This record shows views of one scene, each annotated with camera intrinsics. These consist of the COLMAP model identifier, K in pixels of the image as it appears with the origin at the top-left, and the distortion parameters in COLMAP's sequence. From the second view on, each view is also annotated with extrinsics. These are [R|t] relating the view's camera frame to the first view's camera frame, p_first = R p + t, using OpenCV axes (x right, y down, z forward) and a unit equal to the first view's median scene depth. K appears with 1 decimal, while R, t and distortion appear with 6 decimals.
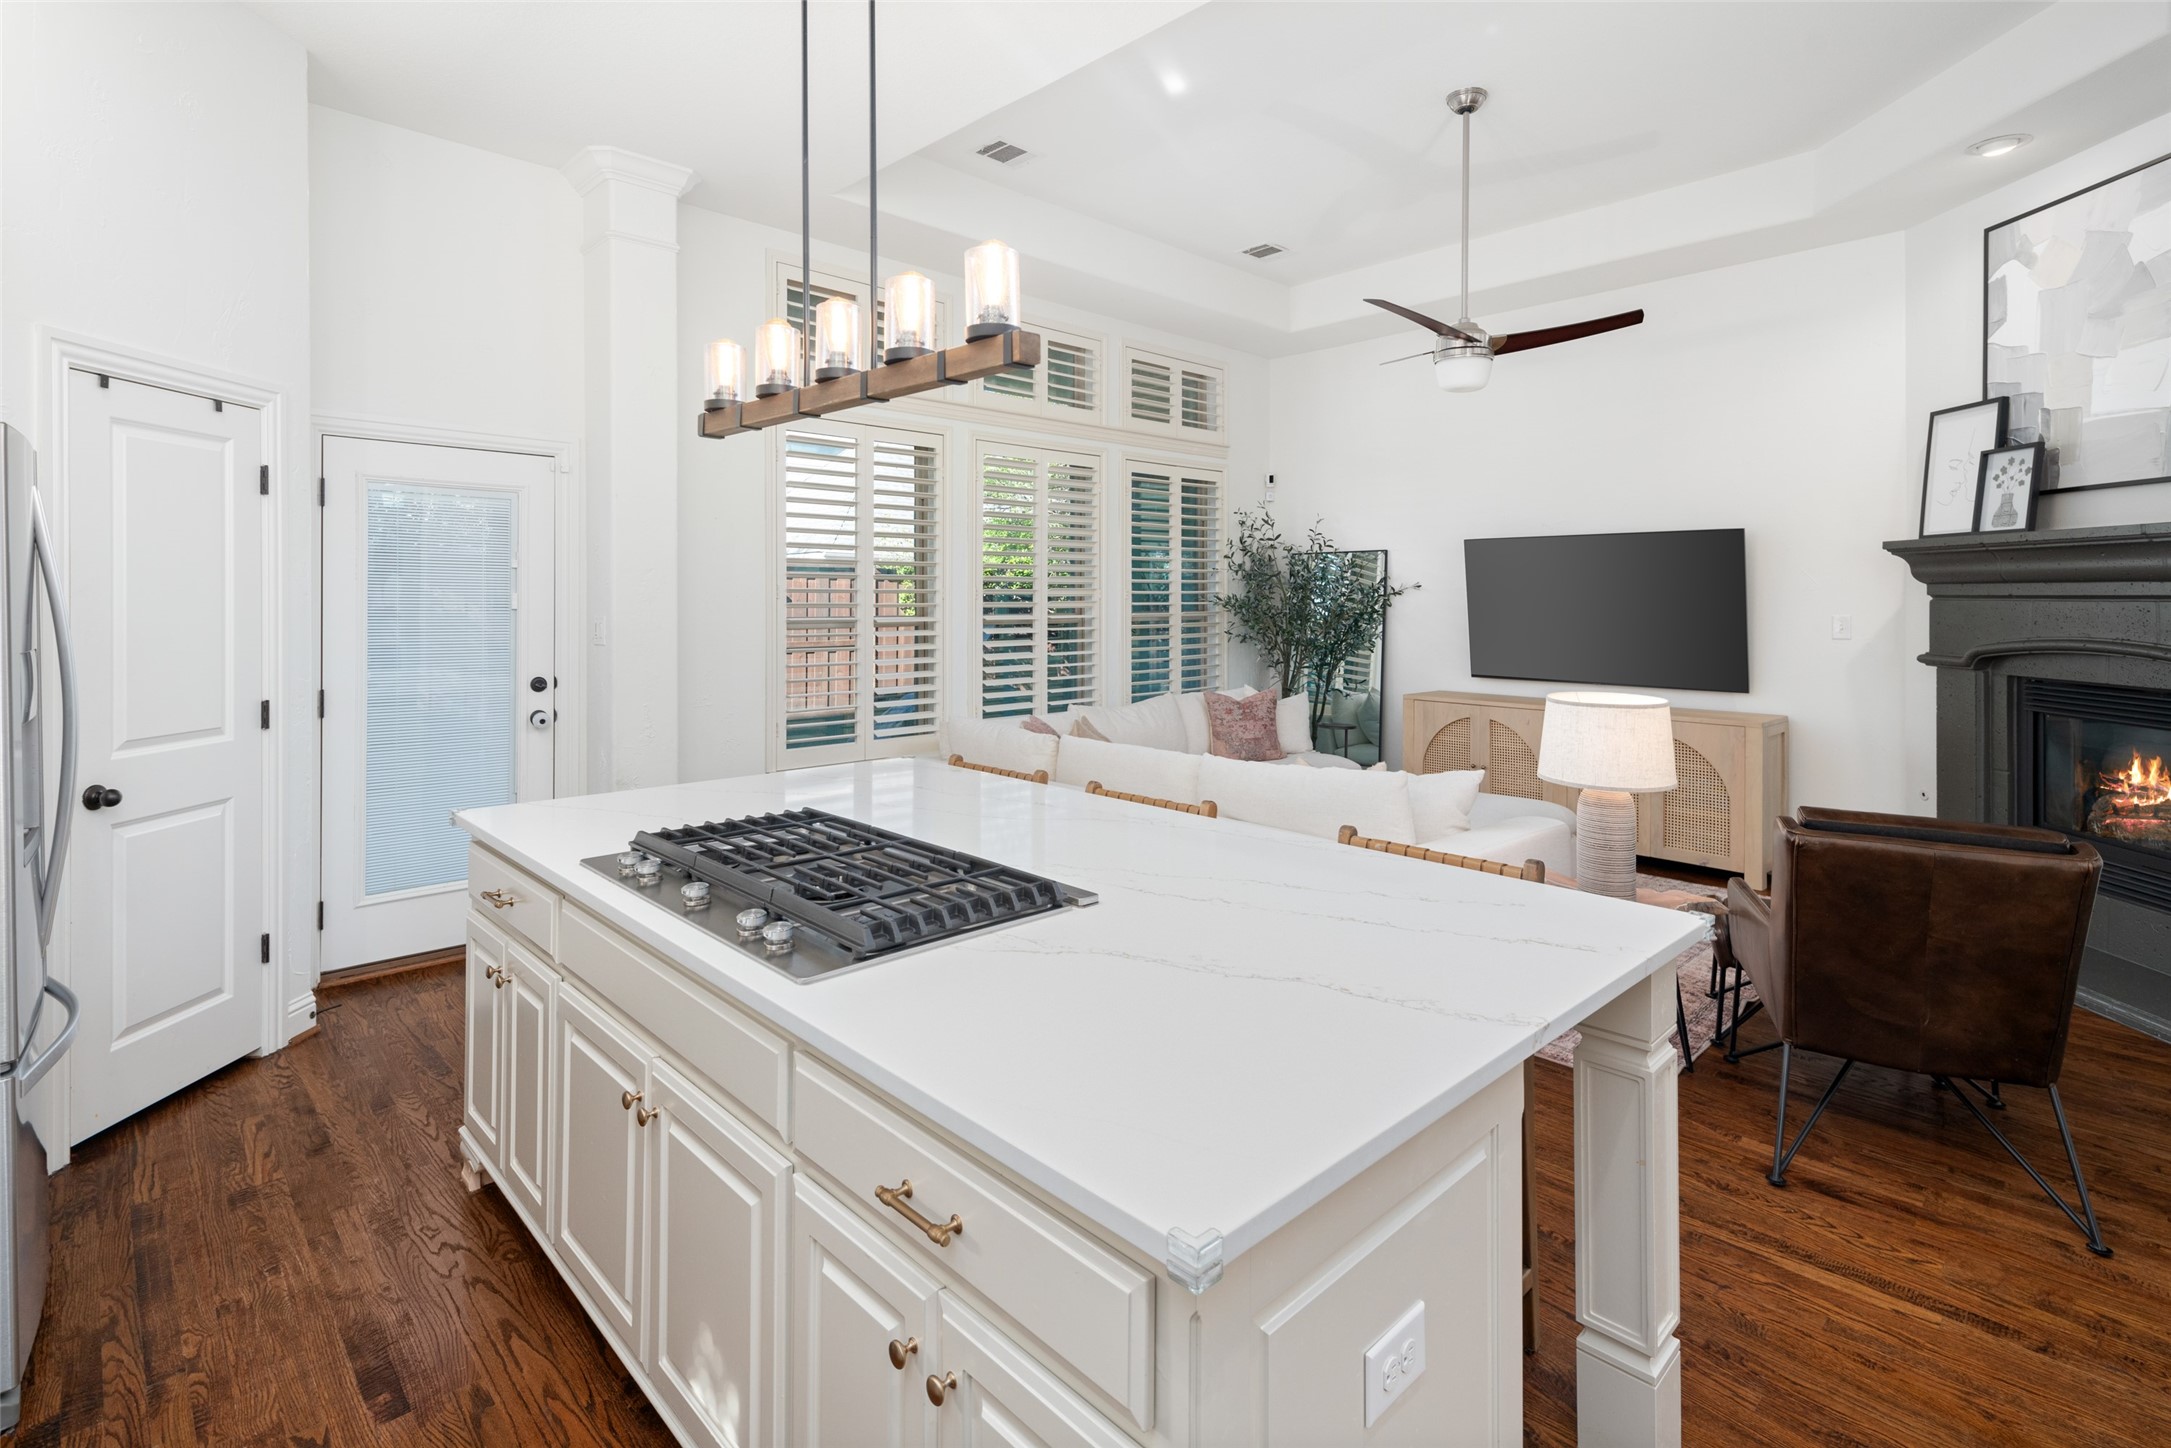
lens RADIAL K [[1054.9, 0, 1100.1], [0, 1054.9, 599.1], [0, 0, 1]] dist [0.021330, -0.006059]
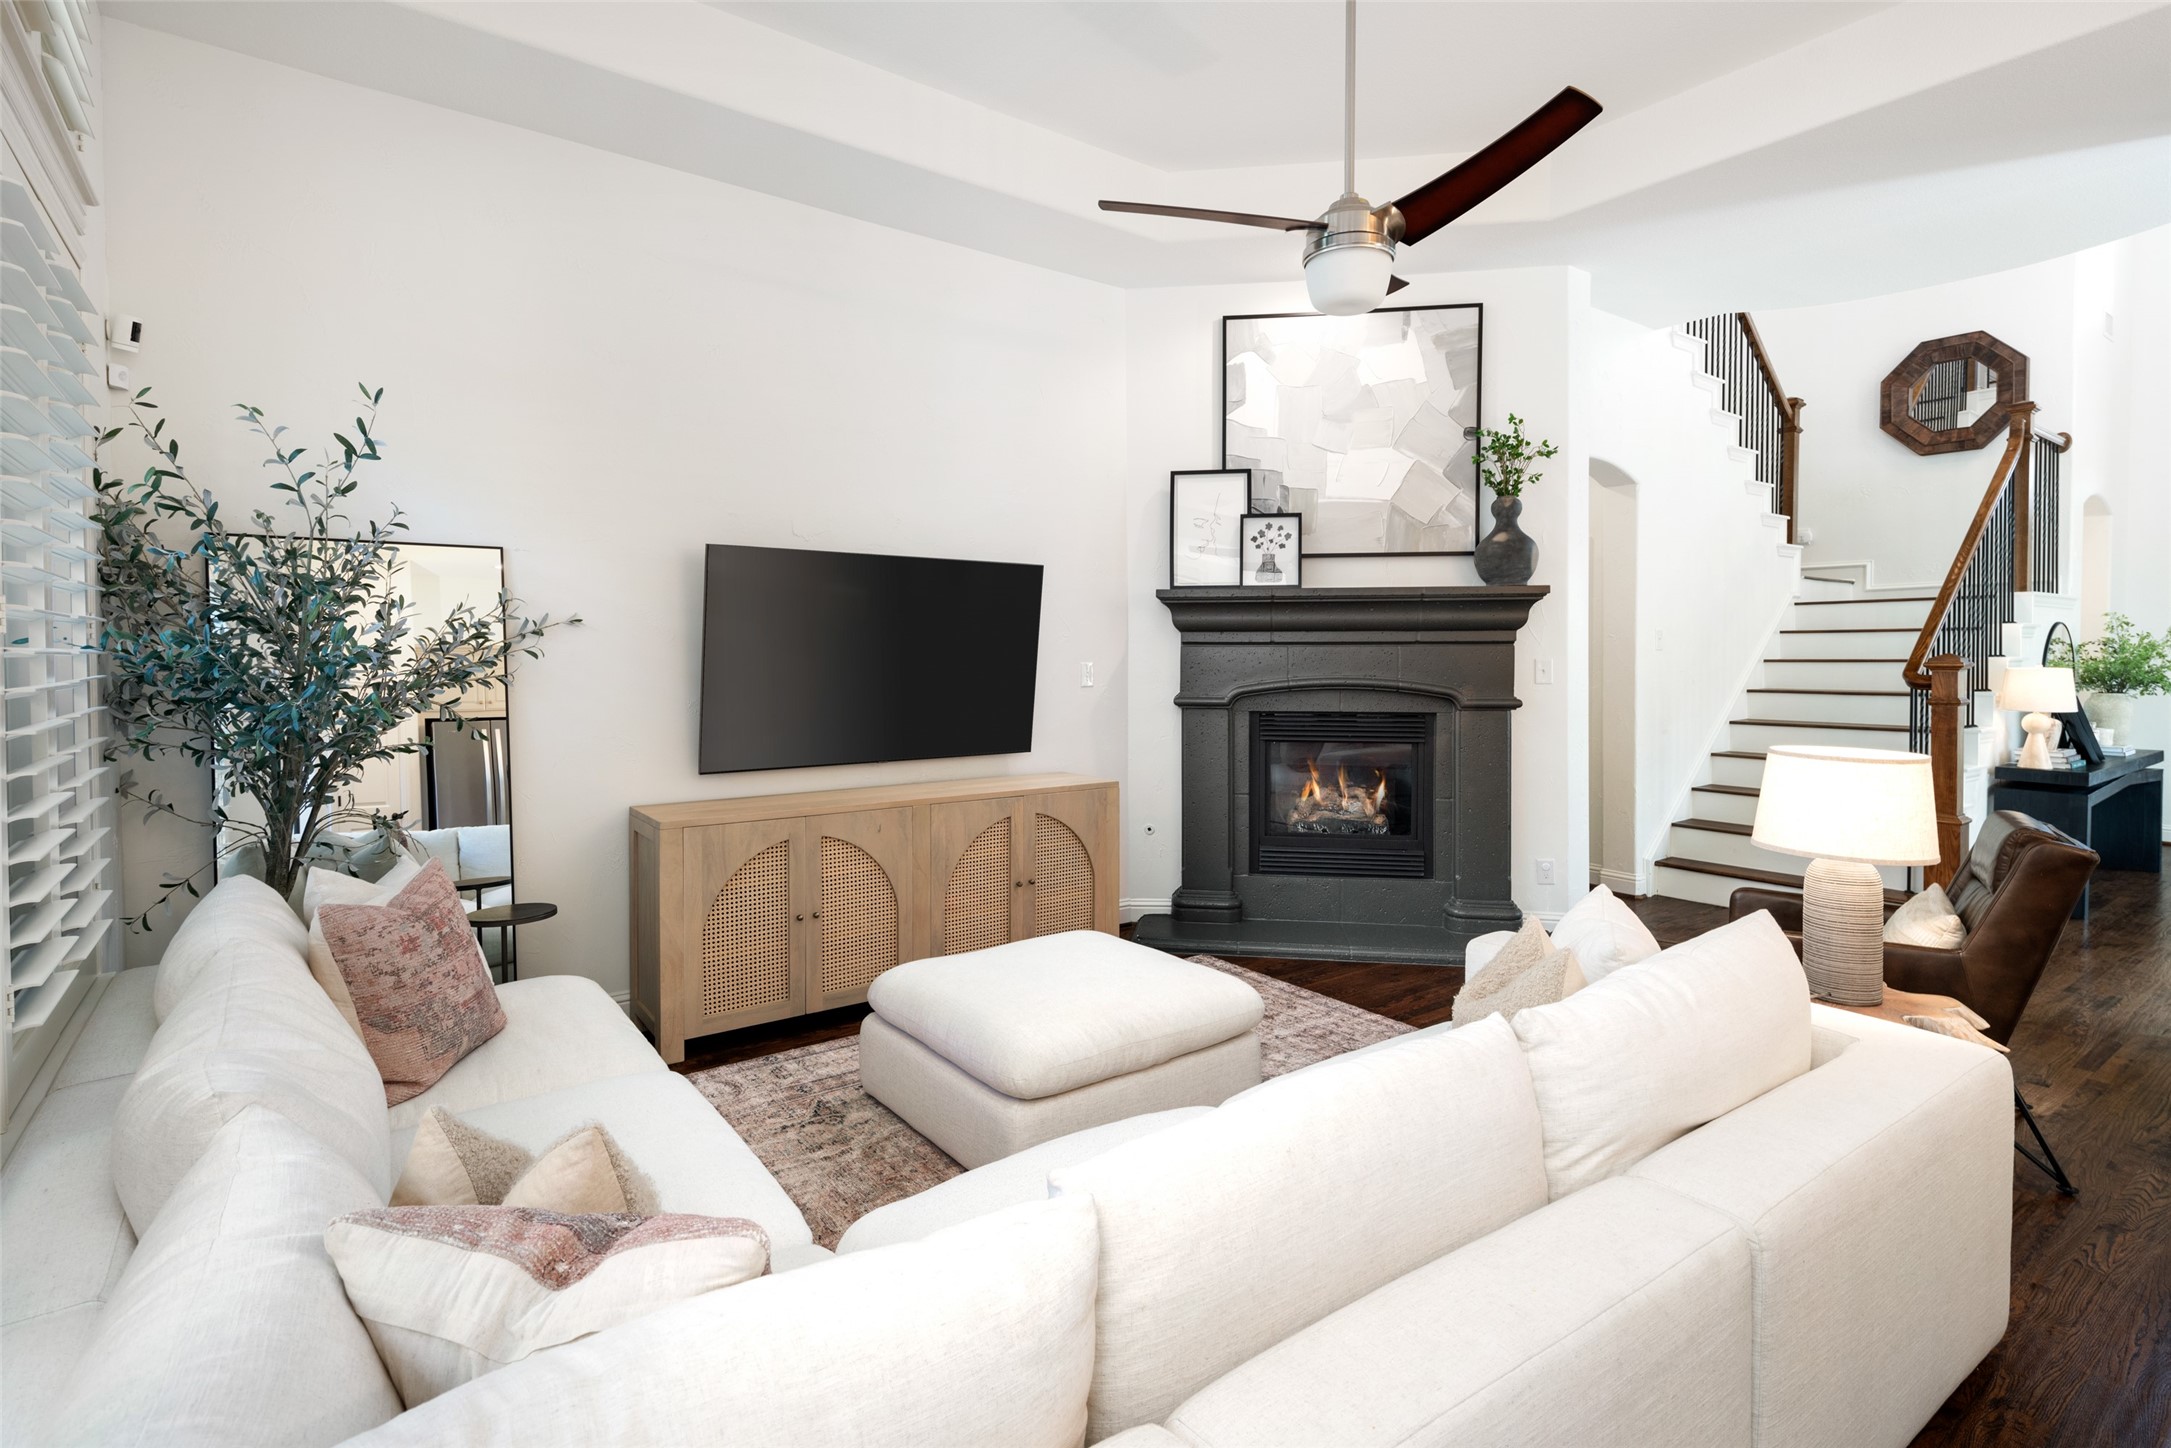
lens RADIAL K [[1054.9, 0, 1079.1], [0, 1054.9, 680.0], [0, 0, 1]] dist [0.021330, -0.006059]
pose [[0.123843, -0.020263, 0.992095, -0.304693], [0.009044, 0.999773, 0.019291, 0.013660], [-0.992261, 0.006583, 0.123998, 1.020622]]
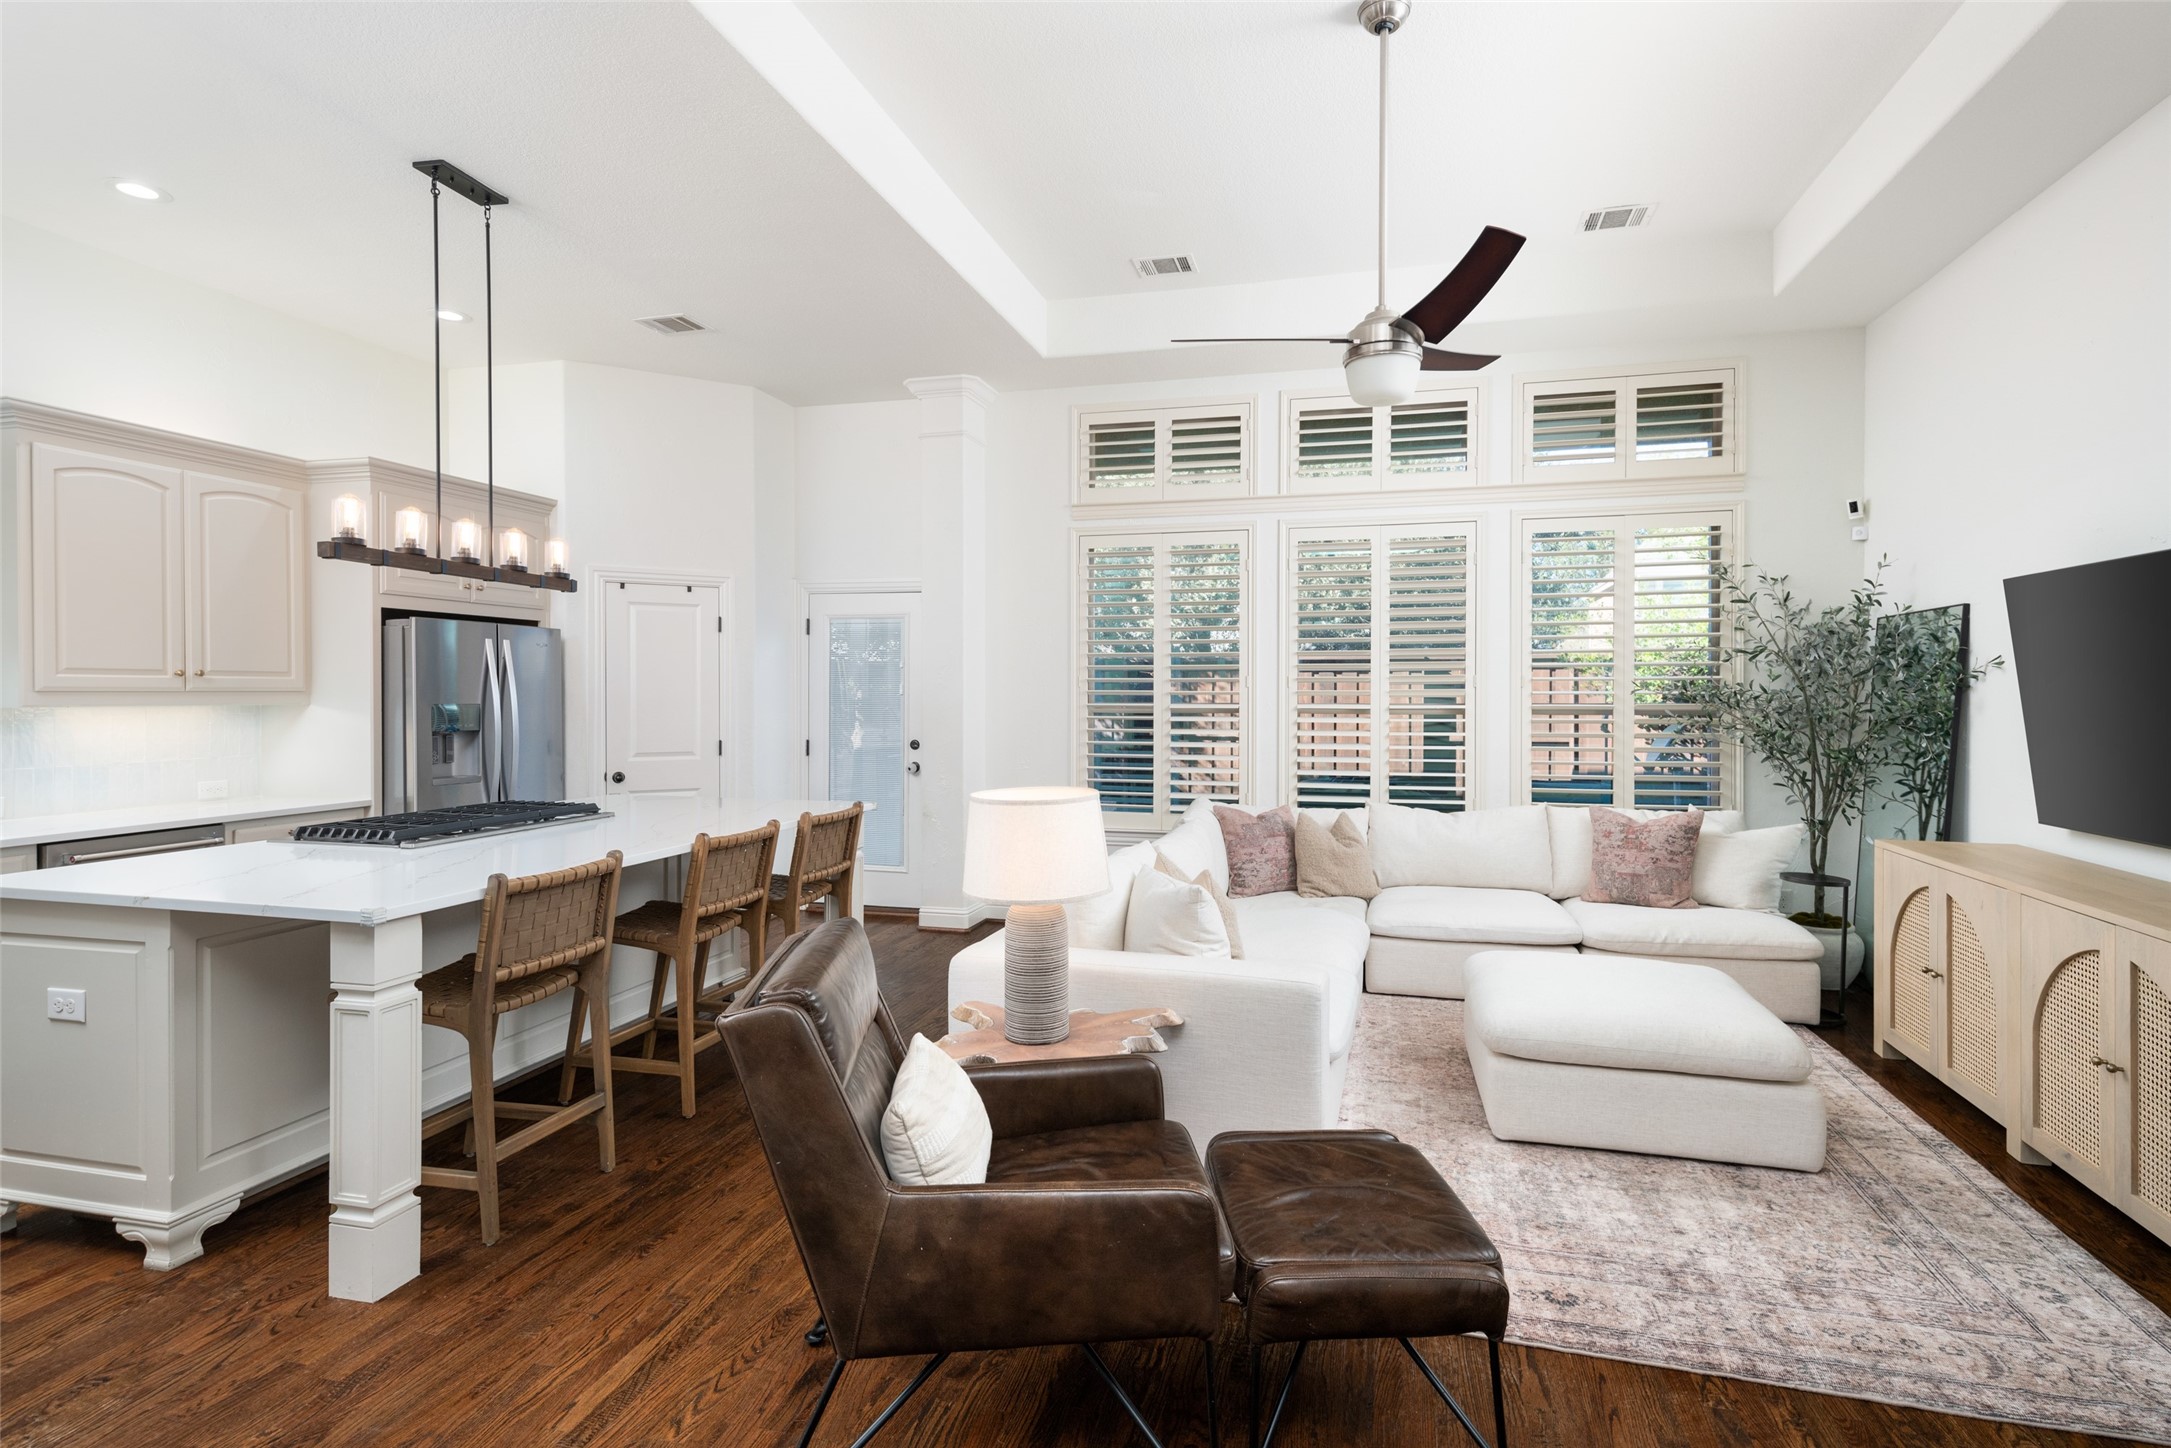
lens RADIAL K [[1054.9, 0, 1101.5], [0, 1054.9, 705.9], [0, 0, 1]] dist [0.021330, -0.006059]
pose [[0.522058, 0.008649, -0.852866, 0.823115], [-0.001529, 0.999956, 0.009205, 0.010665], [0.852909, -0.003502, 0.522048, 0.412174]]
